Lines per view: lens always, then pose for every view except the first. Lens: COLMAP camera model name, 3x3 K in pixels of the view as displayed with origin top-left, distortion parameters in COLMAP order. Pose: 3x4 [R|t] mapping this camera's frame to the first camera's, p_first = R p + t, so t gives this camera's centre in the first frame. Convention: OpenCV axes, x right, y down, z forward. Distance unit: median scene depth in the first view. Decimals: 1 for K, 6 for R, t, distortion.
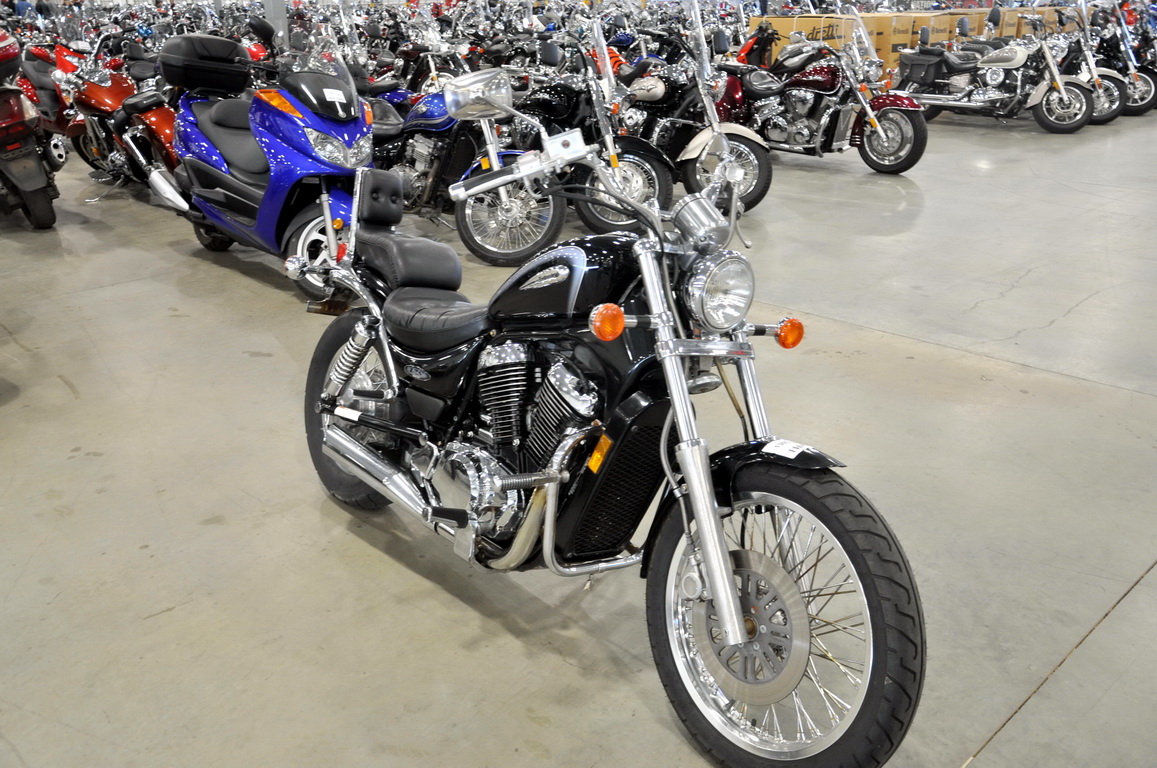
lens RADIAL K [[1017.4, 0, 575.8], [0, 1017.4, 392.5], [0, 0, 1]] dist [-0.122171, 0.182554]
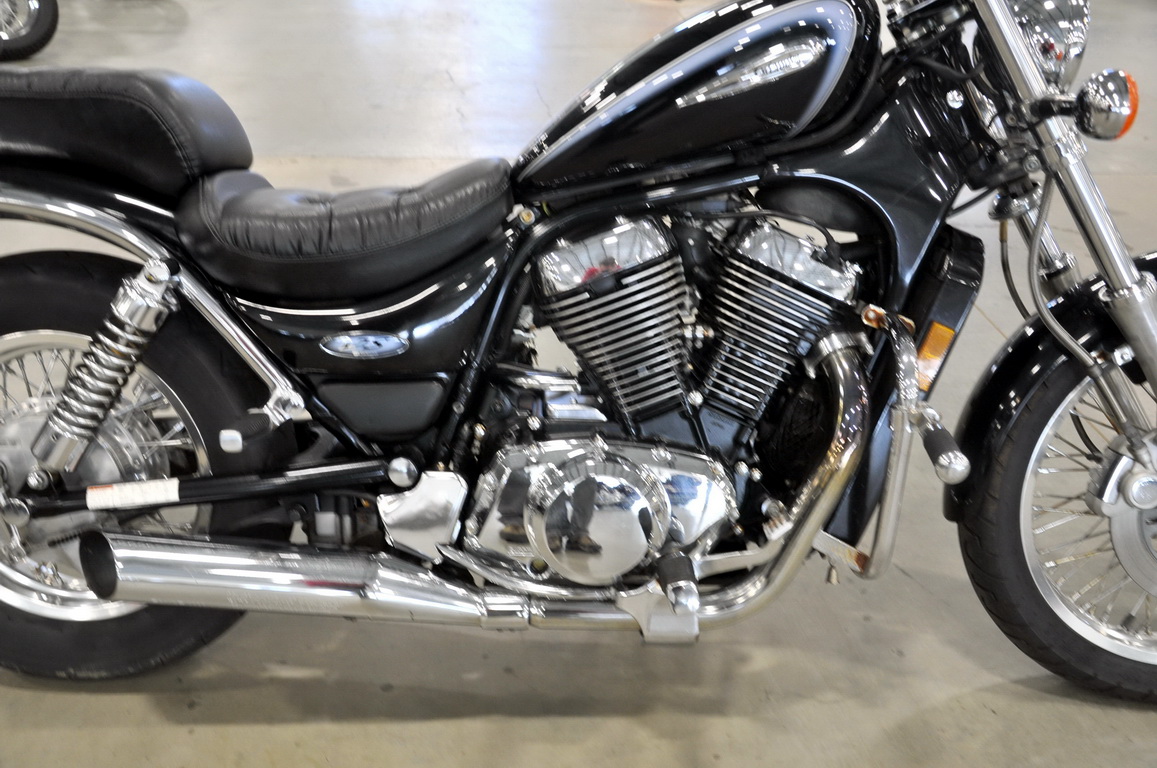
lens RADIAL K [[1016.7, 0, 581.5], [0, 1016.7, 390.5], [0, 0, 1]] dist [-0.136431, 0.194030]
pose [[0.640908, -0.334266, 0.691016, -0.128112], [0.231283, 0.942465, 0.241387, -0.026953], [-0.731946, 0.005114, 0.681343, 0.188235]]
